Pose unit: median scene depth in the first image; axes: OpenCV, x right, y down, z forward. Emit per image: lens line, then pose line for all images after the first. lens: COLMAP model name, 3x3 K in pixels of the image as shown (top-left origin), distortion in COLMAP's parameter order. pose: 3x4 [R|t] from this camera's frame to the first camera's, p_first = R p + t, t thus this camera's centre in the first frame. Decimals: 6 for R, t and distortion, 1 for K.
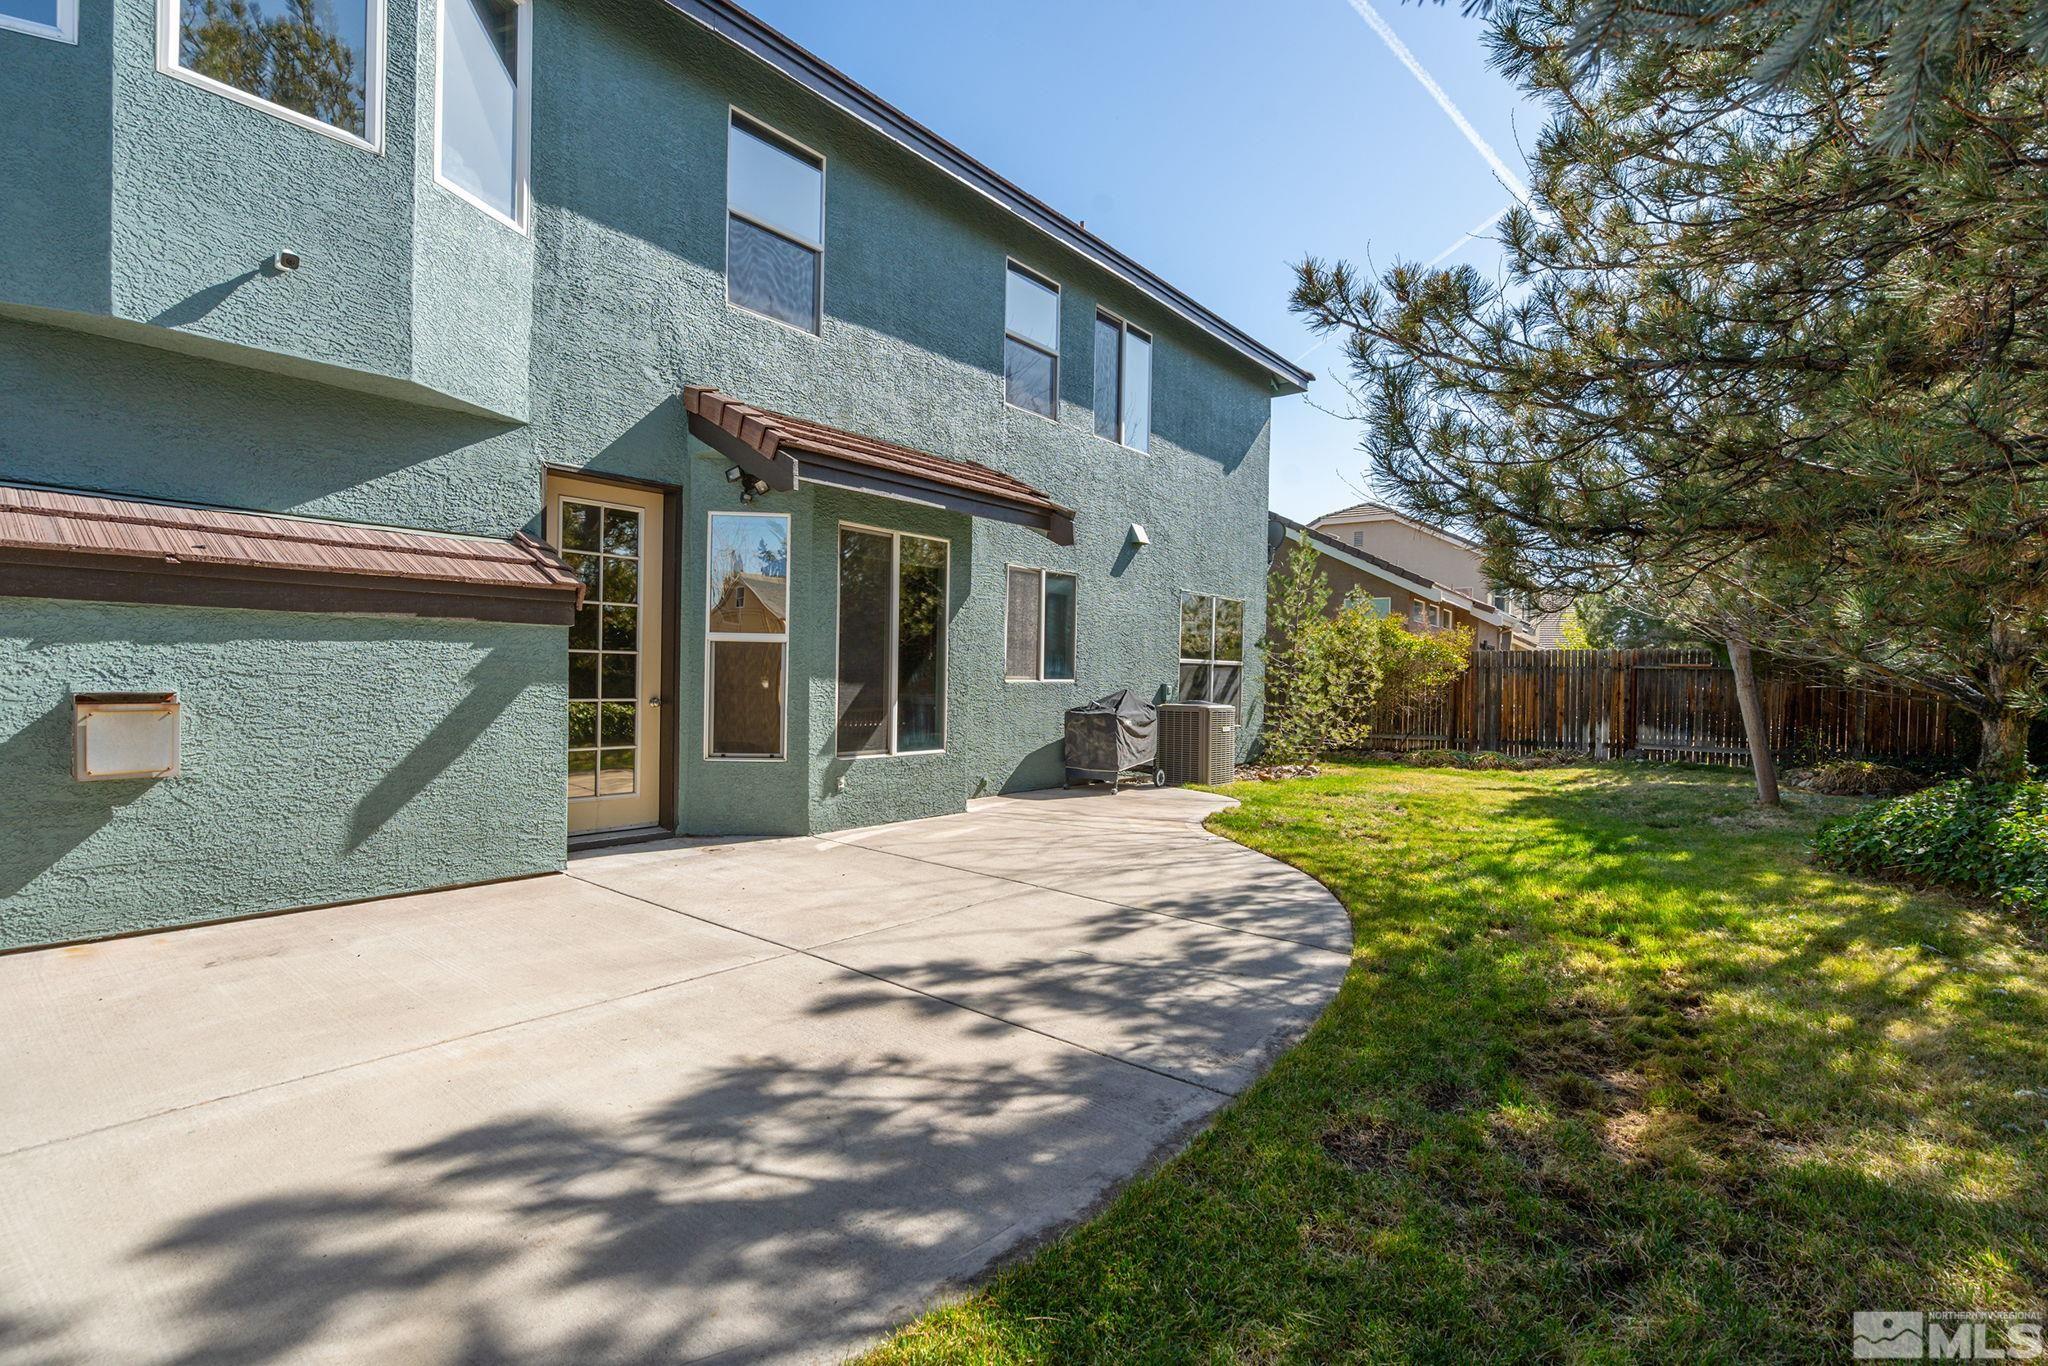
lens RADIAL K [[918.1, 0, 1015.7], [0, 918.1, 675.1], [0, 0, 1]] dist [0.001683, 0.000218]
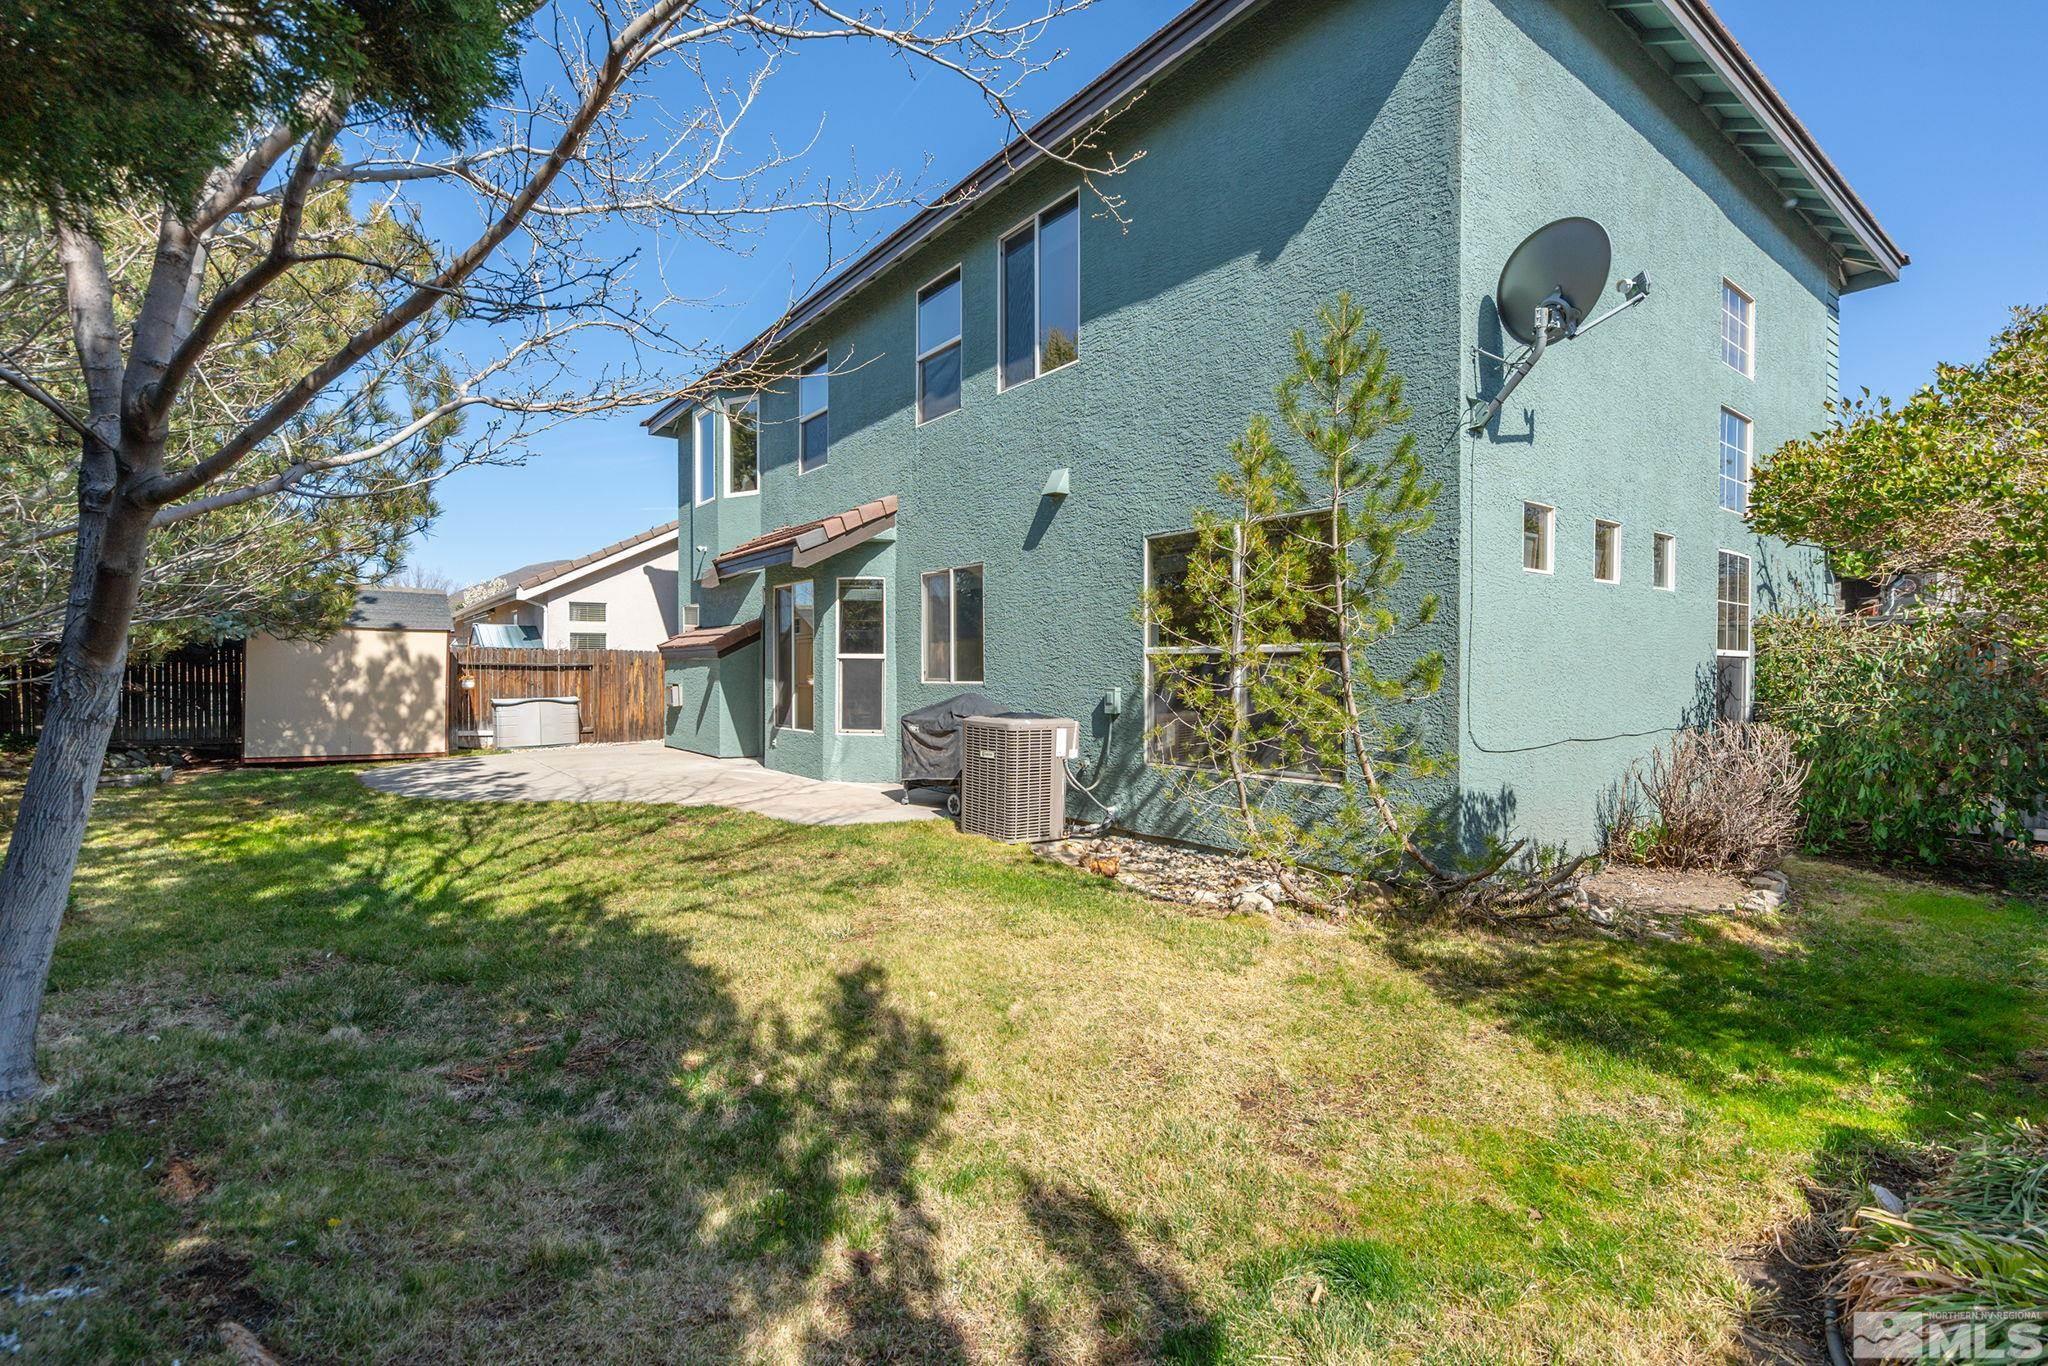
lens RADIAL K [[918.1, 0, 1018.5], [0, 918.1, 684.9], [0, 0, 1]] dist [0.001683, 0.000218]
pose [[-0.214365, -0.003892, -0.976746, 2.150366], [-0.006164, 0.999978, -0.002631, 0.024073], [0.976734, 0.005457, -0.214384, 2.848637]]
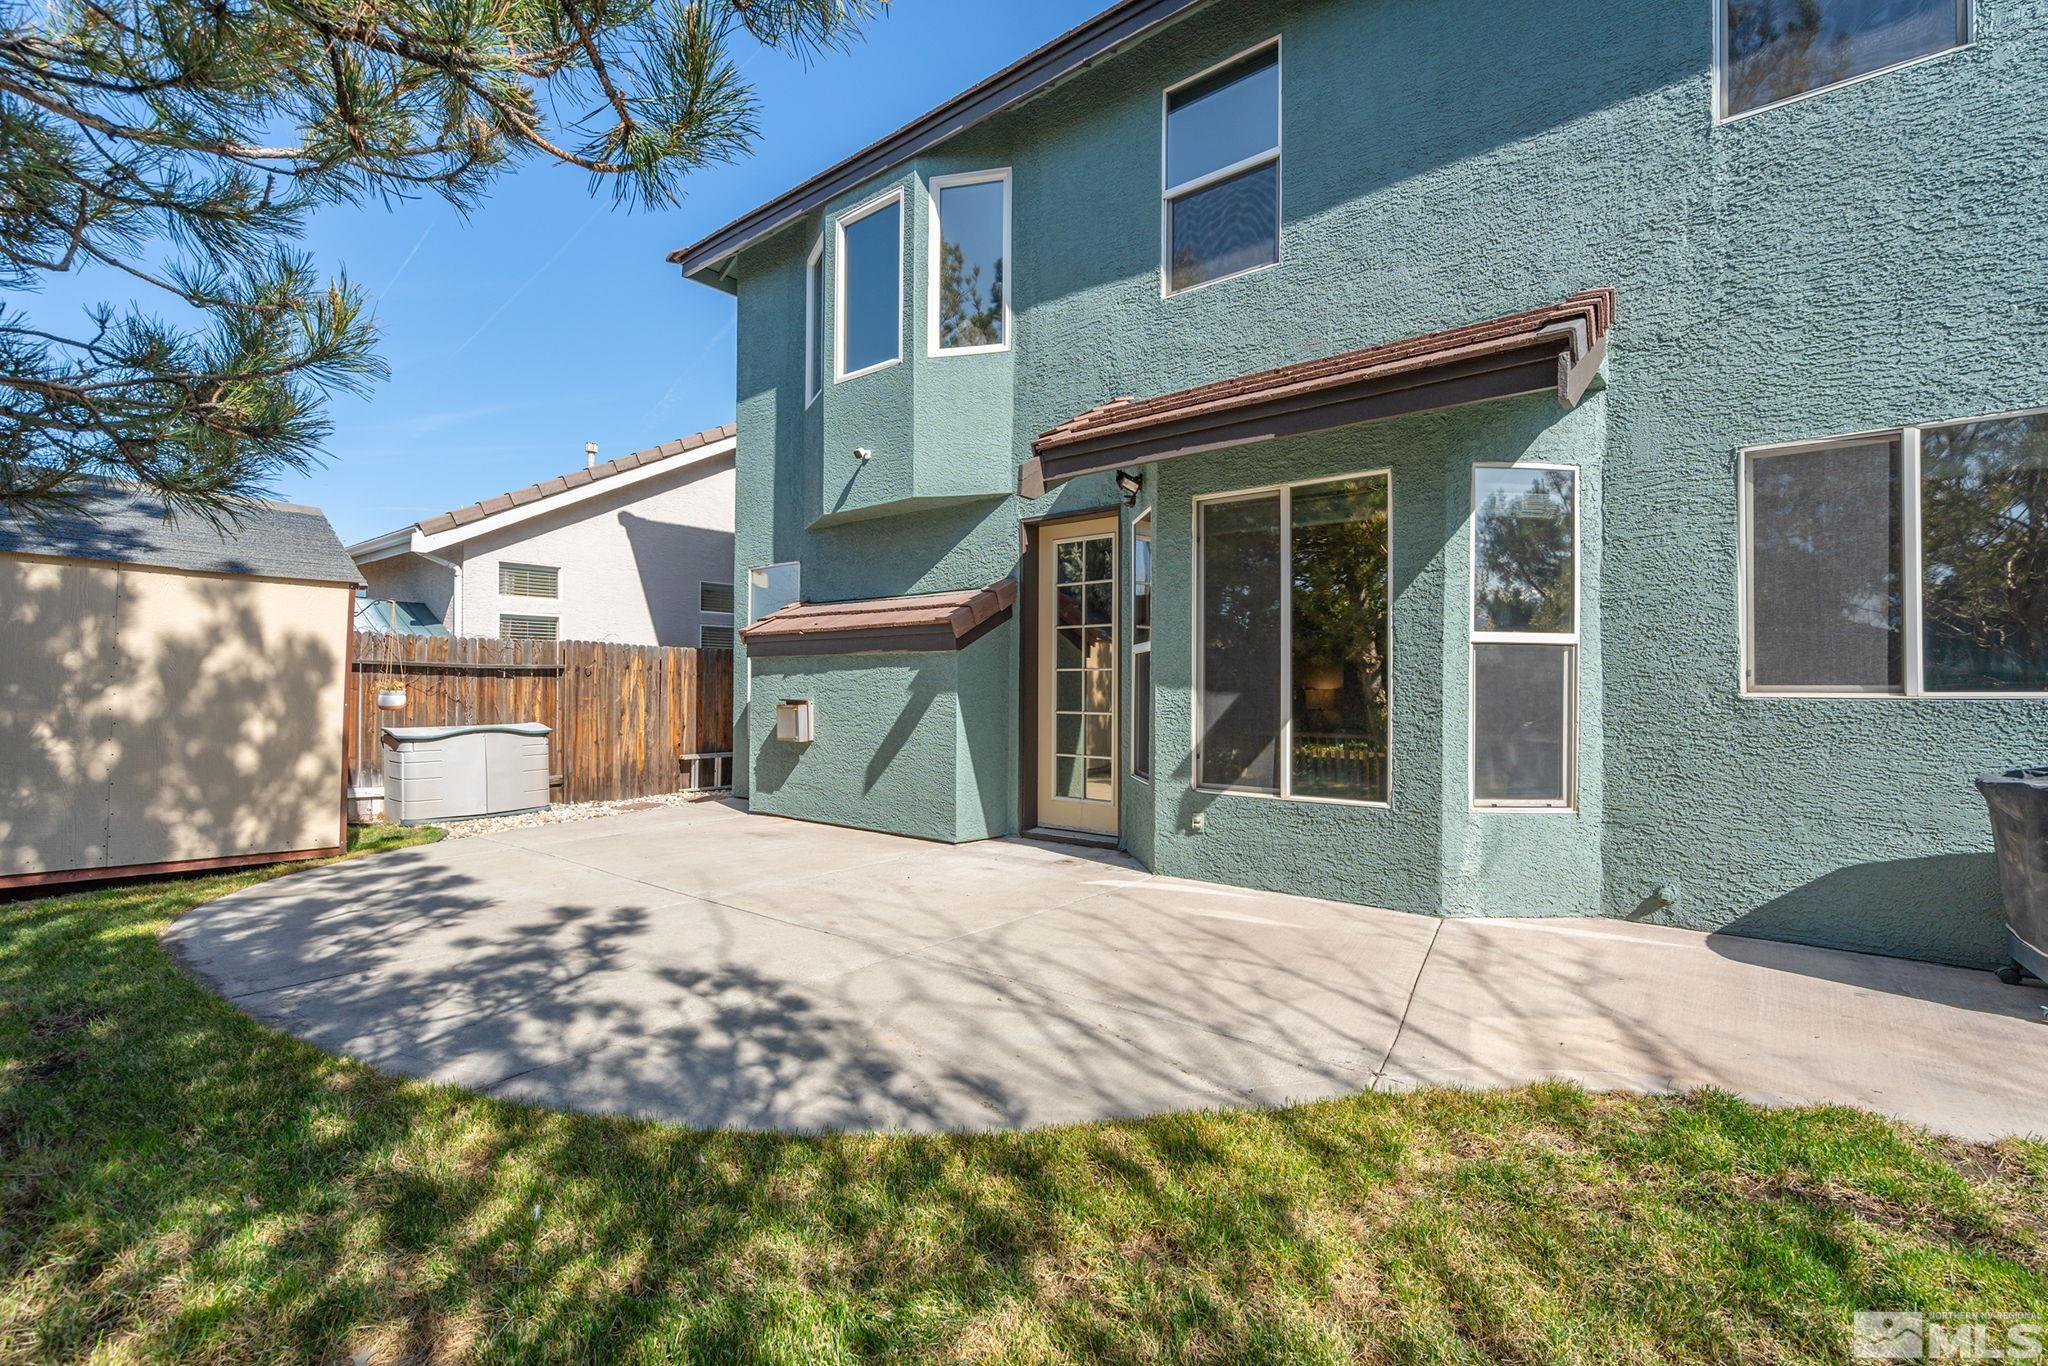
lens RADIAL K [[918.1, 0, 1018.2], [0, 918.1, 685.8], [0, 0, 1]] dist [0.001683, 0.000218]
pose [[0.007178, -0.025342, -0.999653, 0.975614], [-0.007166, 0.999652, -0.025394, 0.034372], [0.999949, 0.007345, 0.006994, 1.329485]]
